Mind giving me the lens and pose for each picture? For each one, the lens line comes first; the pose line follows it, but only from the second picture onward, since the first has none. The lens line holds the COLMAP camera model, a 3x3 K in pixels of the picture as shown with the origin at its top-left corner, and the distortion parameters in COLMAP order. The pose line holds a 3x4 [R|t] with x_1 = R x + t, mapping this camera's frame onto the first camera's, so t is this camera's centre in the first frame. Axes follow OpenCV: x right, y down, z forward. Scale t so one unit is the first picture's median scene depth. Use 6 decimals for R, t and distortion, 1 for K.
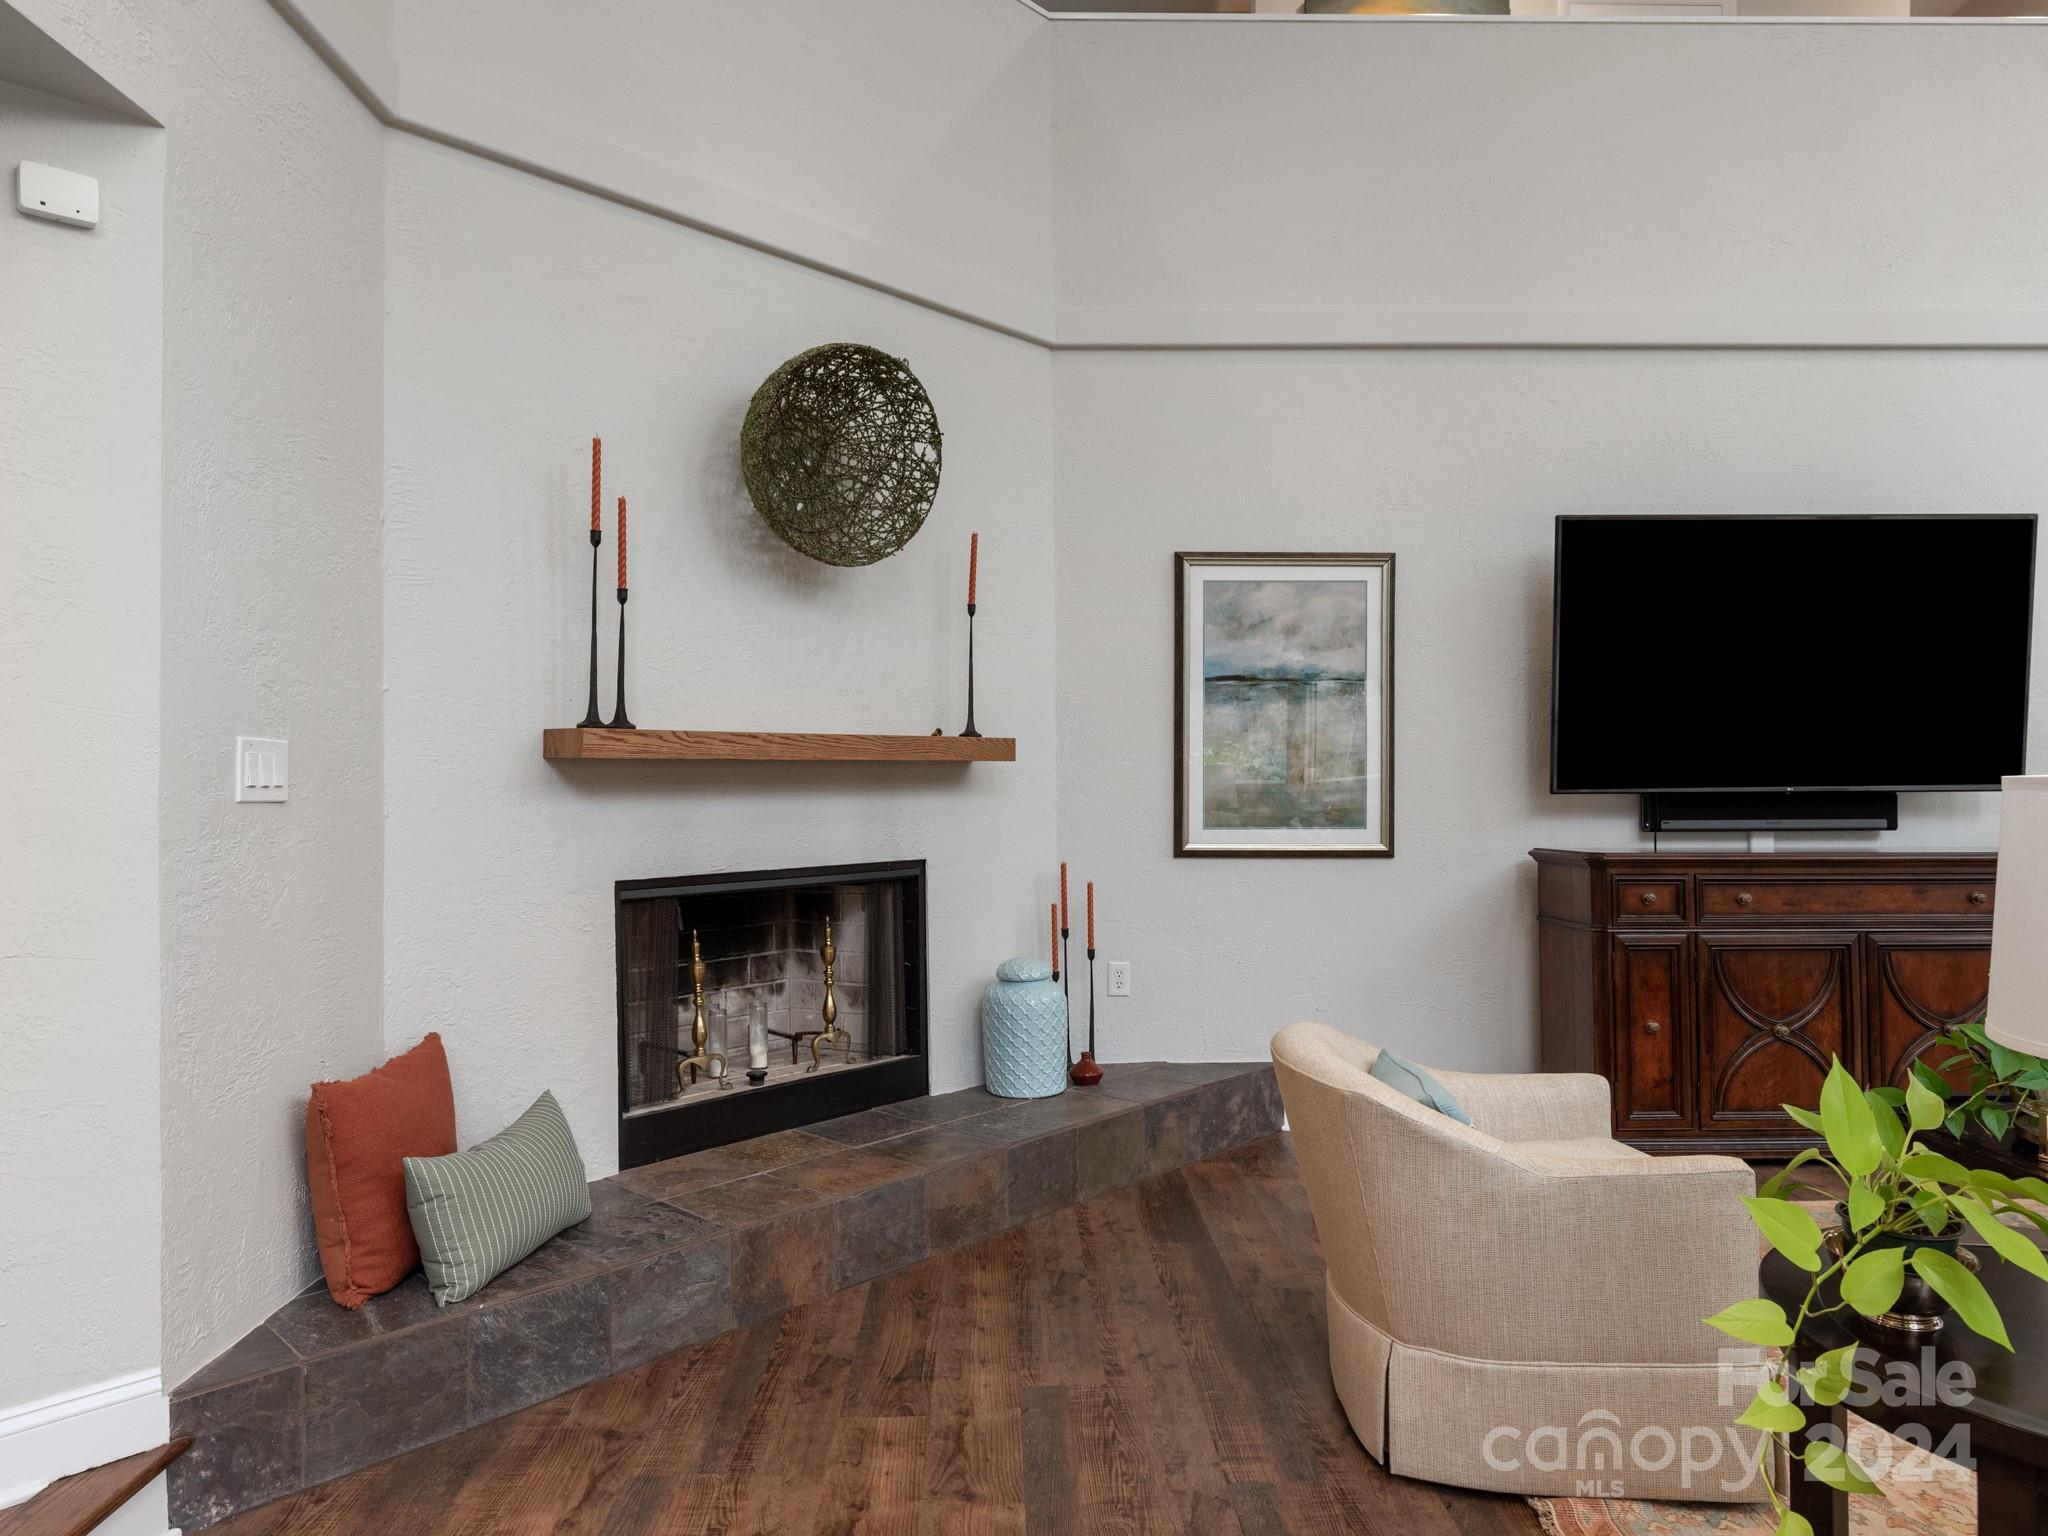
lens RADIAL K [[1299.6, 0, 1023.4], [0, 1299.6, 792.7], [0, 0, 1]] dist [0.002418, 0.001127]
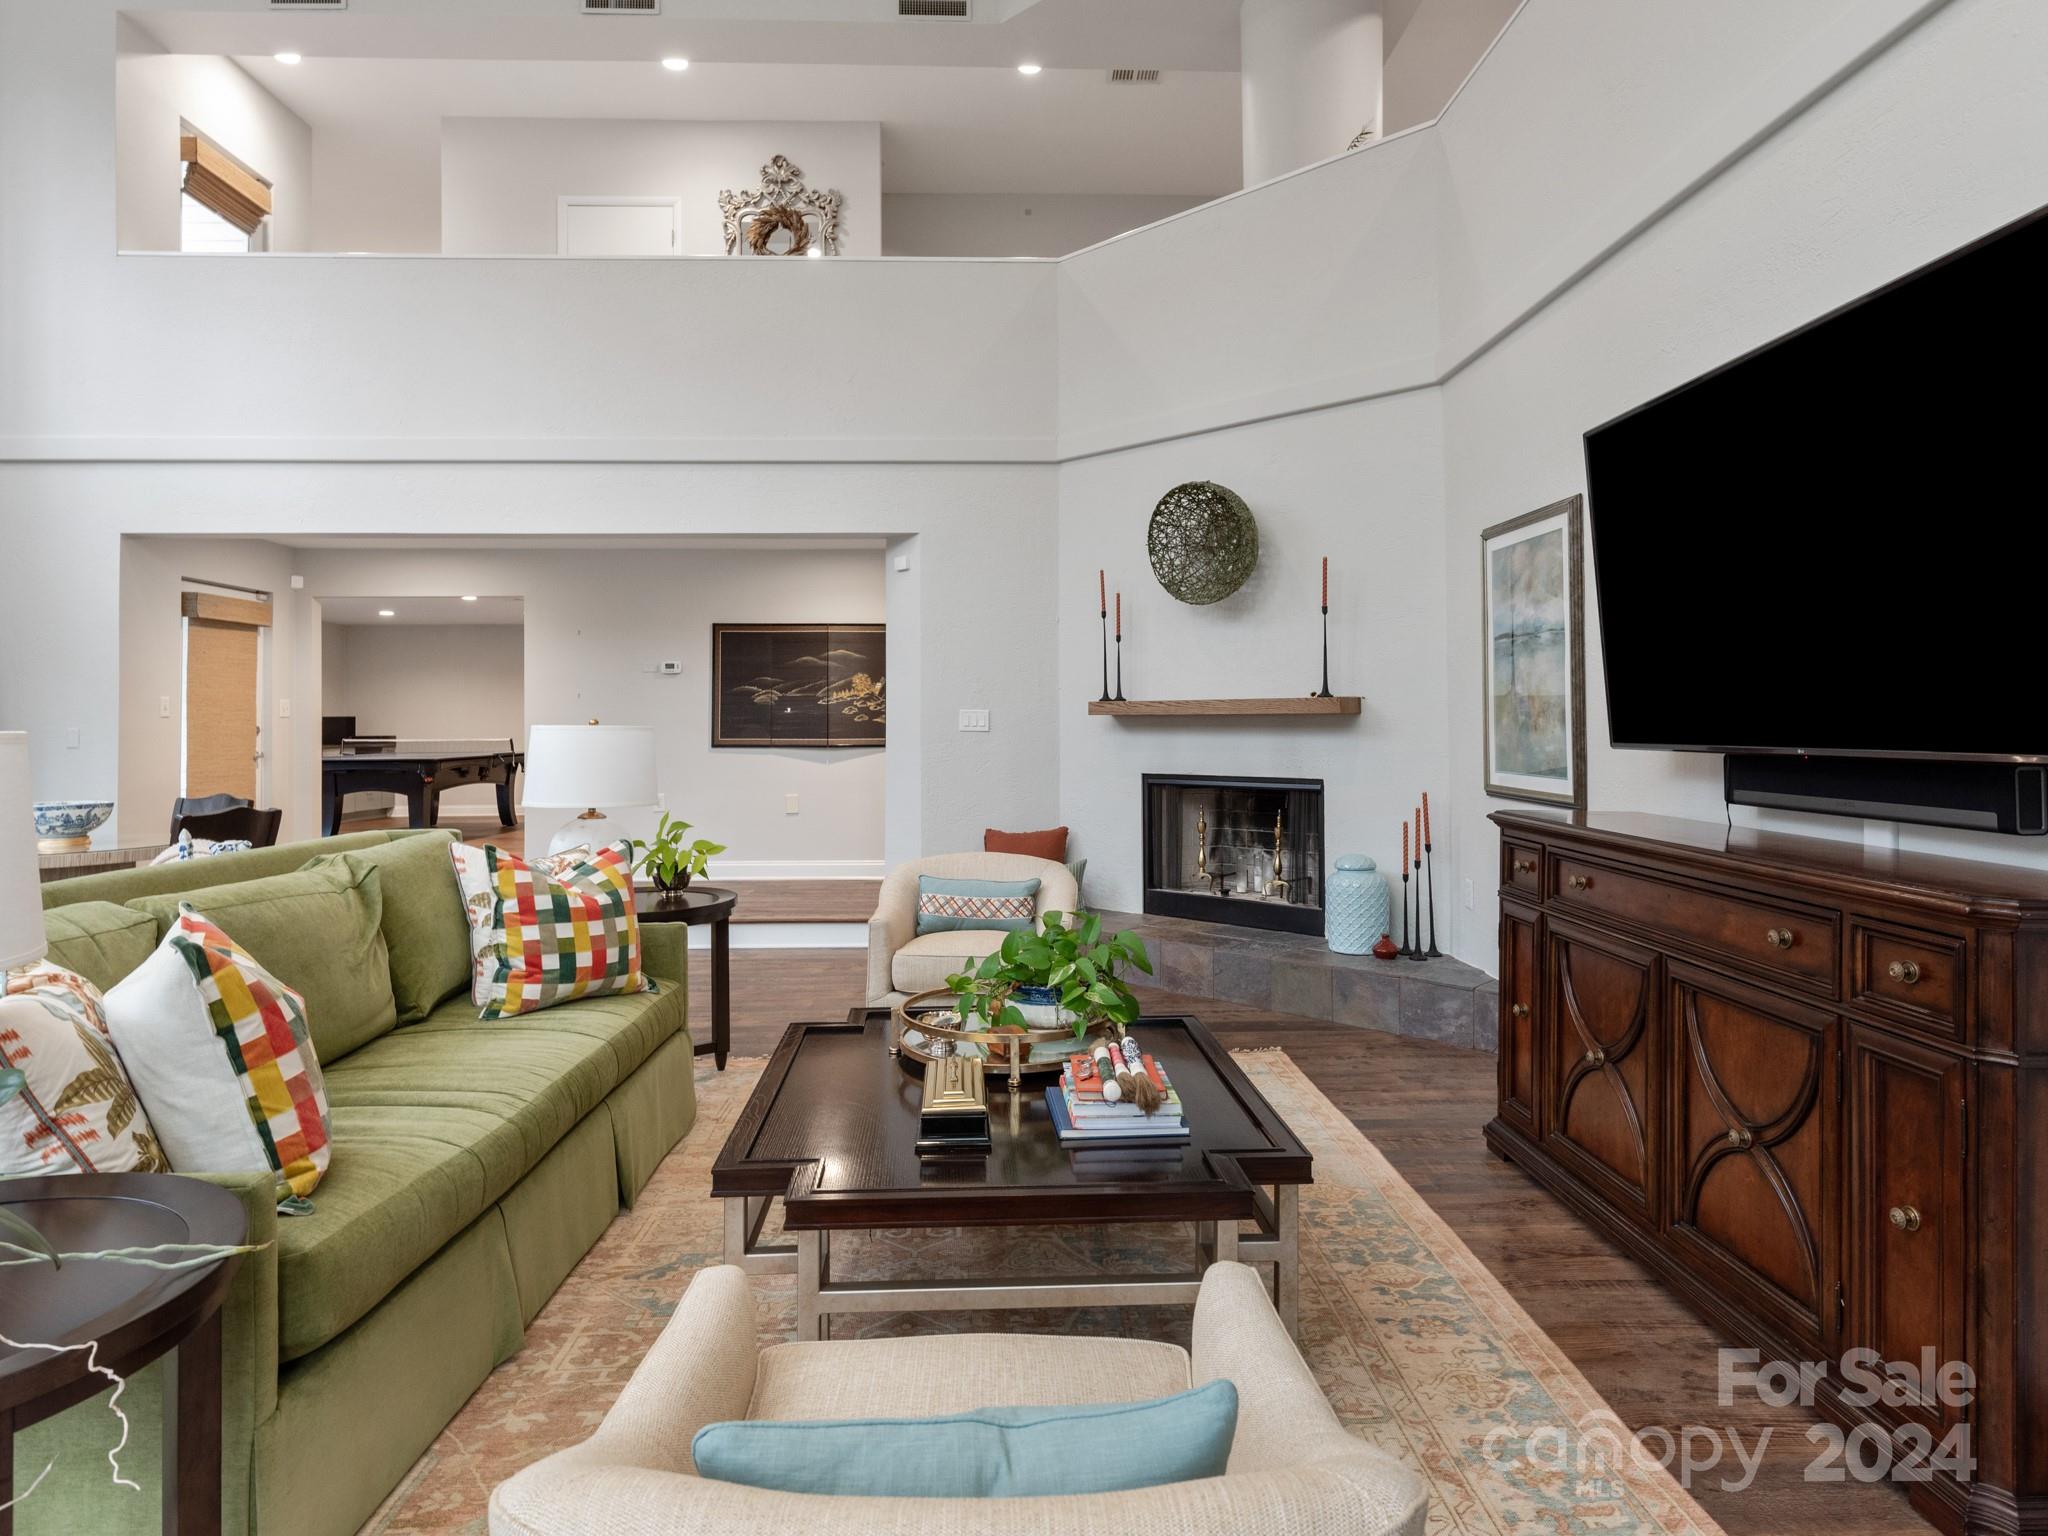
lens RADIAL K [[1193.0, 0, 1016.6], [0, 1193.0, 756.1], [0, 0, 1]] dist [0.003686, -0.000158]
pose [[0.007075, 0.034661, -0.999374, 1.313547], [-0.009451, 0.999357, 0.034594, -0.019624], [0.999930, 0.009200, 0.007398, 0.651460]]
